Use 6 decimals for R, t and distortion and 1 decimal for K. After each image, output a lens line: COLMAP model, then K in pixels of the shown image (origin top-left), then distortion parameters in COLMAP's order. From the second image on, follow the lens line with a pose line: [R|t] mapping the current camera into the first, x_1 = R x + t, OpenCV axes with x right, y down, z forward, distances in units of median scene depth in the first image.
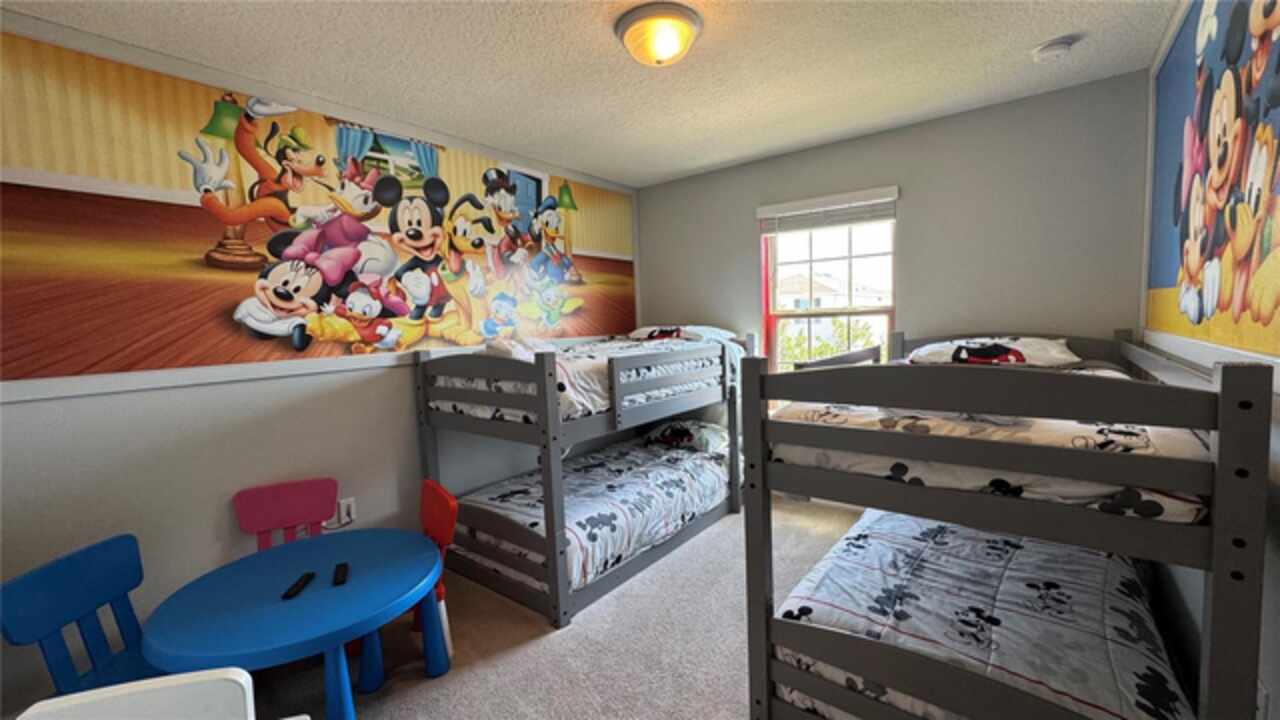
lens RADIAL K [[508.1, 0, 640.0], [0, 508.1, 360.0], [0, 0, 1]] dist [-0.002614, -0.000270]
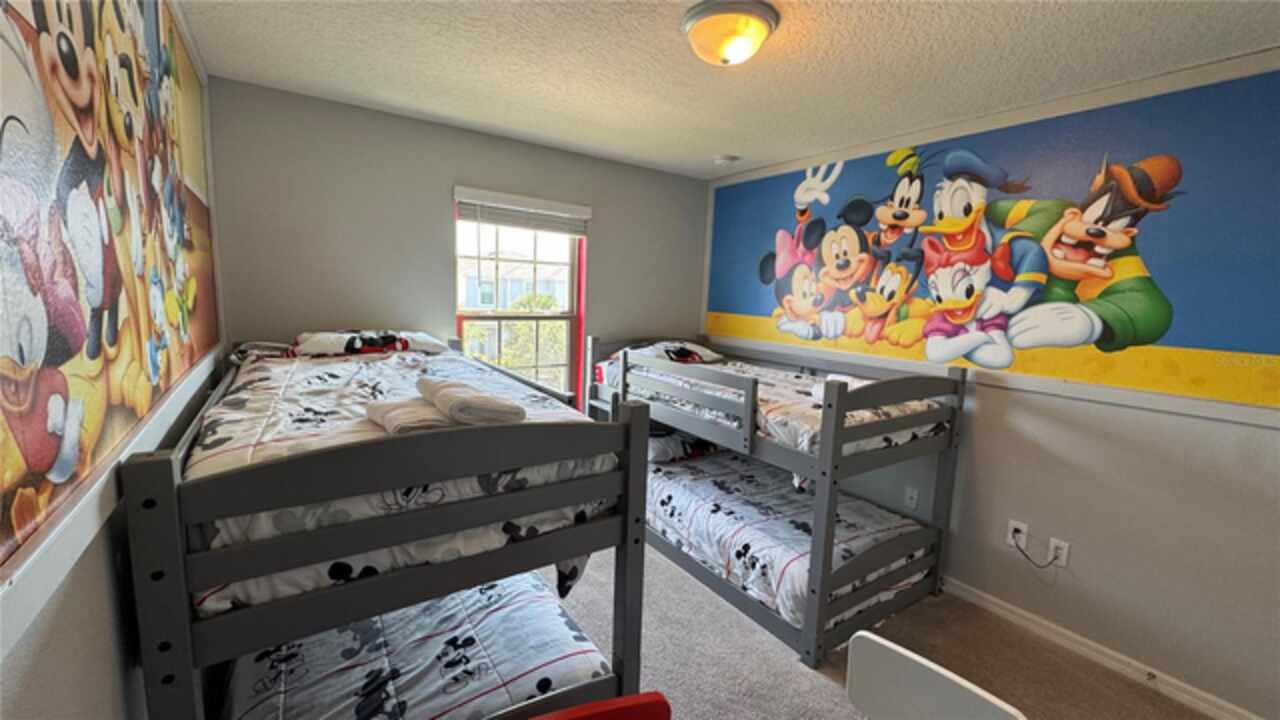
lens RADIAL K [[508.1, 0, 640.0], [0, 508.1, 360.0], [0, 0, 1]] dist [-0.002614, -0.000270]
pose [[0.299622, -0.076405, 0.950994, -0.661335], [0.027035, 0.997068, 0.071589, -0.096033], [-0.953675, 0.004260, 0.300809, 0.646793]]
